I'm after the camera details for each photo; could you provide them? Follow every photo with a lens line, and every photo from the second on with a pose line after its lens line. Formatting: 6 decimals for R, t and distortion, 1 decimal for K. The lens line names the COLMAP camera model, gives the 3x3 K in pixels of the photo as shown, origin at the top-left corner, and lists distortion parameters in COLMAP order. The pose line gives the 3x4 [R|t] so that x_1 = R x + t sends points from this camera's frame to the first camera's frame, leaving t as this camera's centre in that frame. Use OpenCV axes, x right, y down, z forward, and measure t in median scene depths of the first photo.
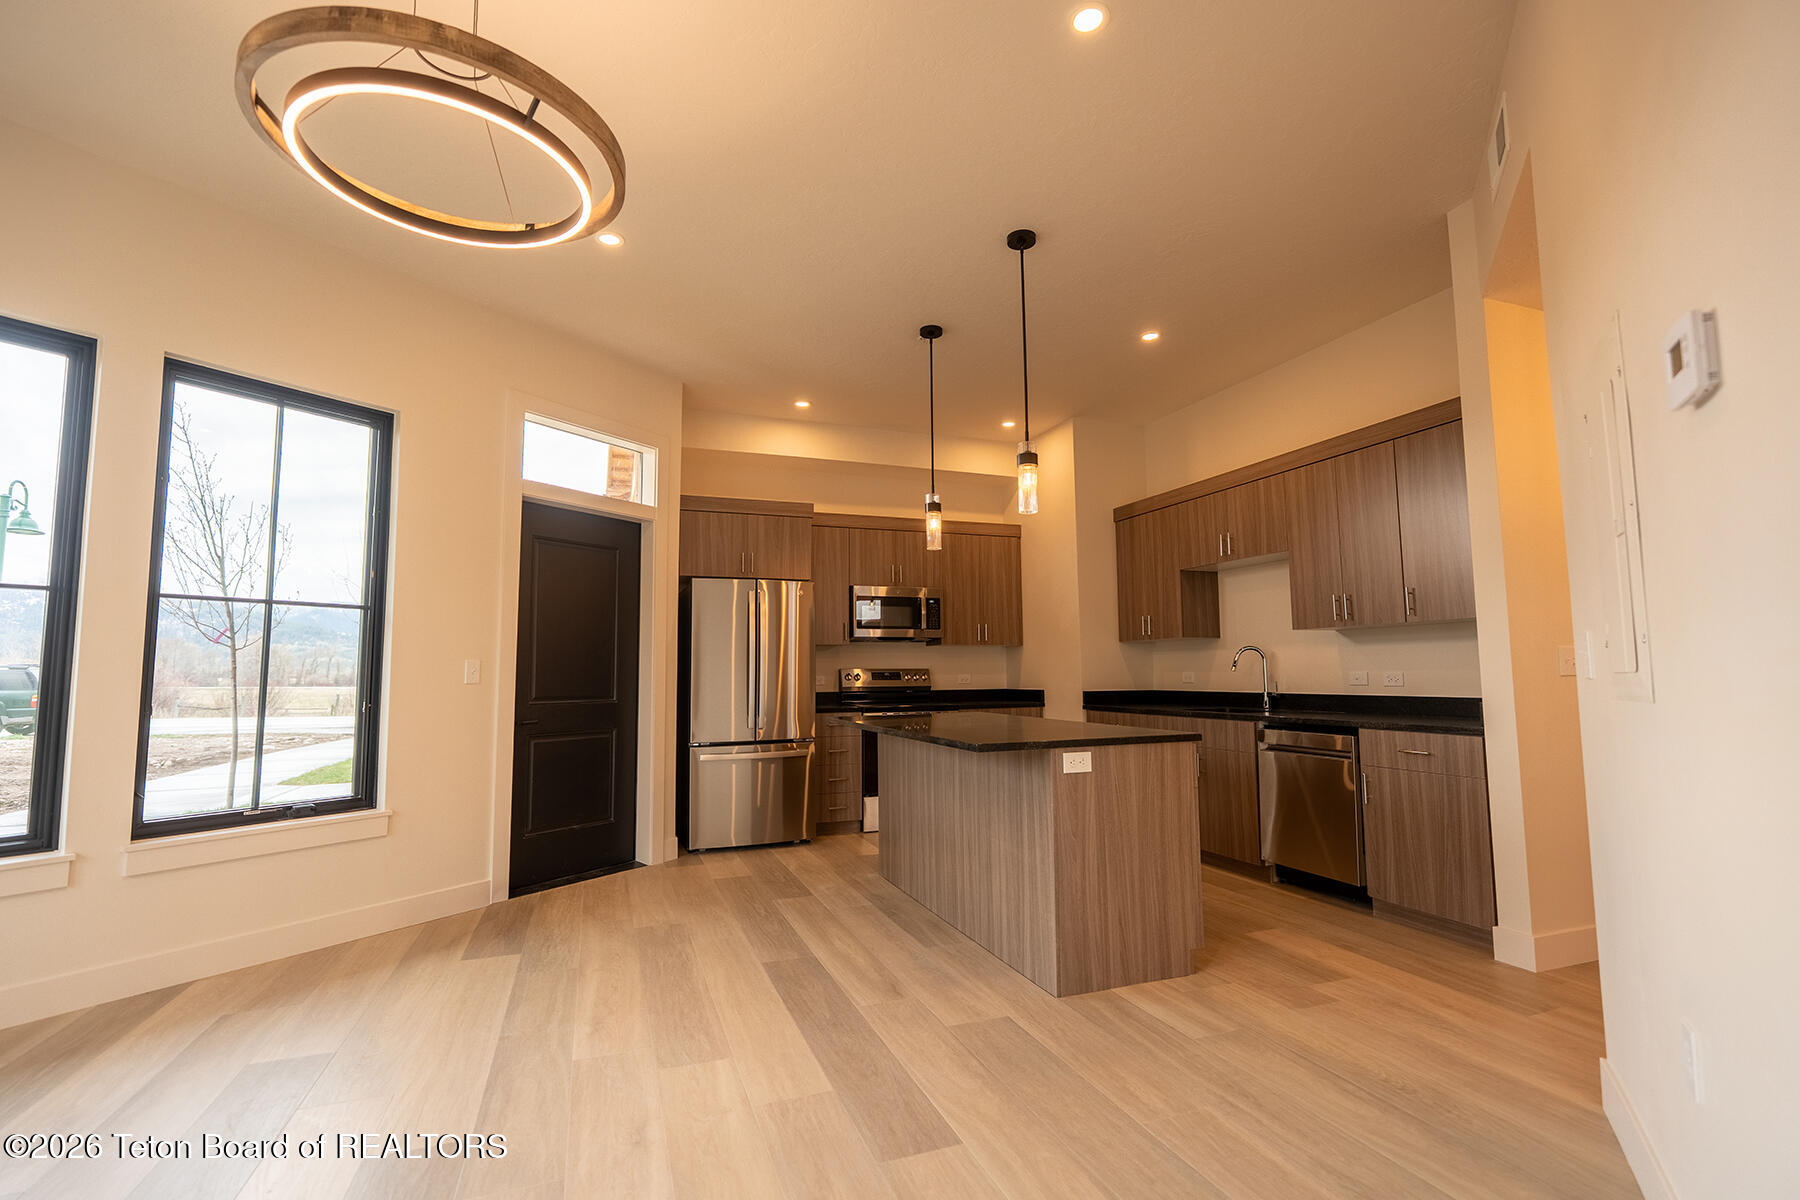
lens RADIAL K [[804.1, 0, 905.3], [0, 804.1, 608.5], [0, 0, 1]] dist [-0.005568, 0.002018]
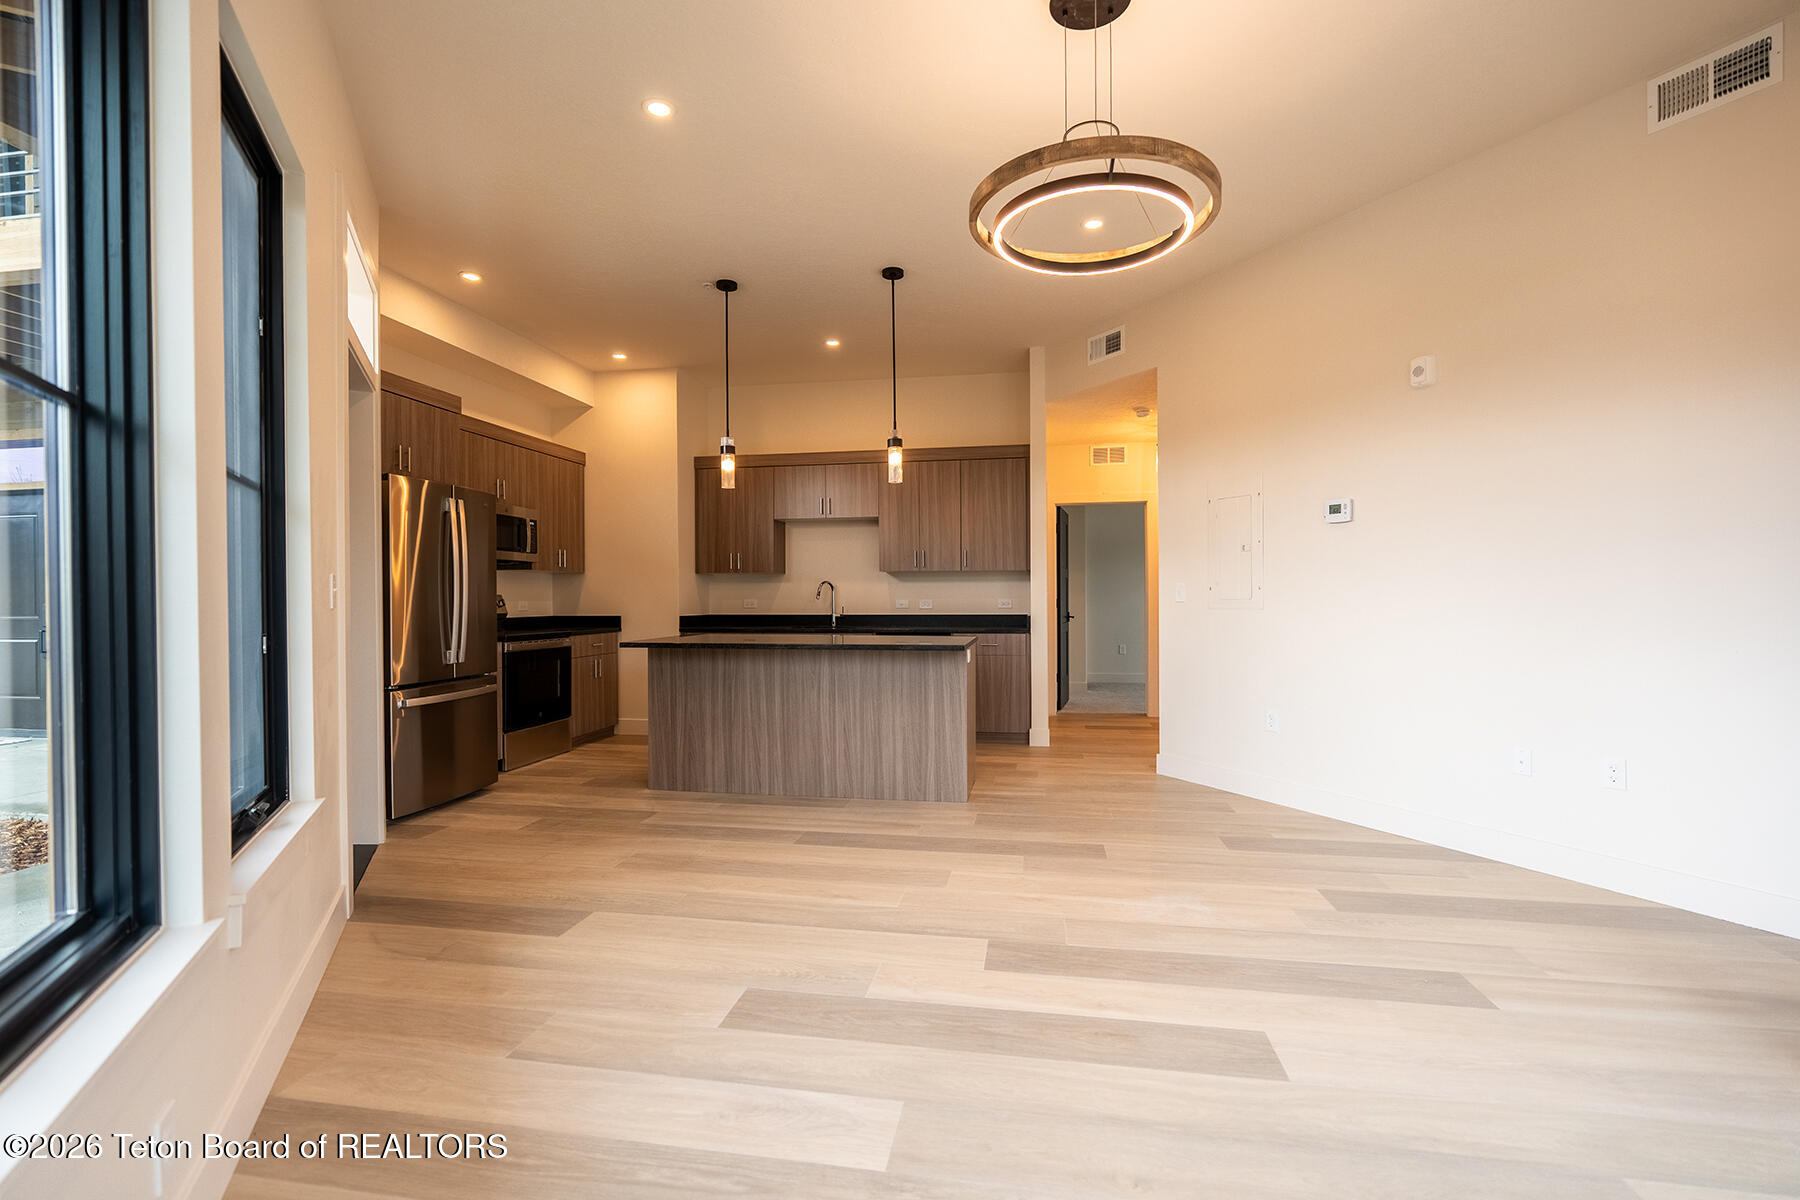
lens RADIAL K [[804.1, 0, 893.5], [0, 804.1, 605.7], [0, 0, 1]] dist [-0.005568, 0.002018]
pose [[0.512388, -0.000344, 0.858754, -1.021385], [-0.070239, 0.996633, 0.042308, 0.033136], [-0.855876, -0.081997, 0.510639, 0.282655]]
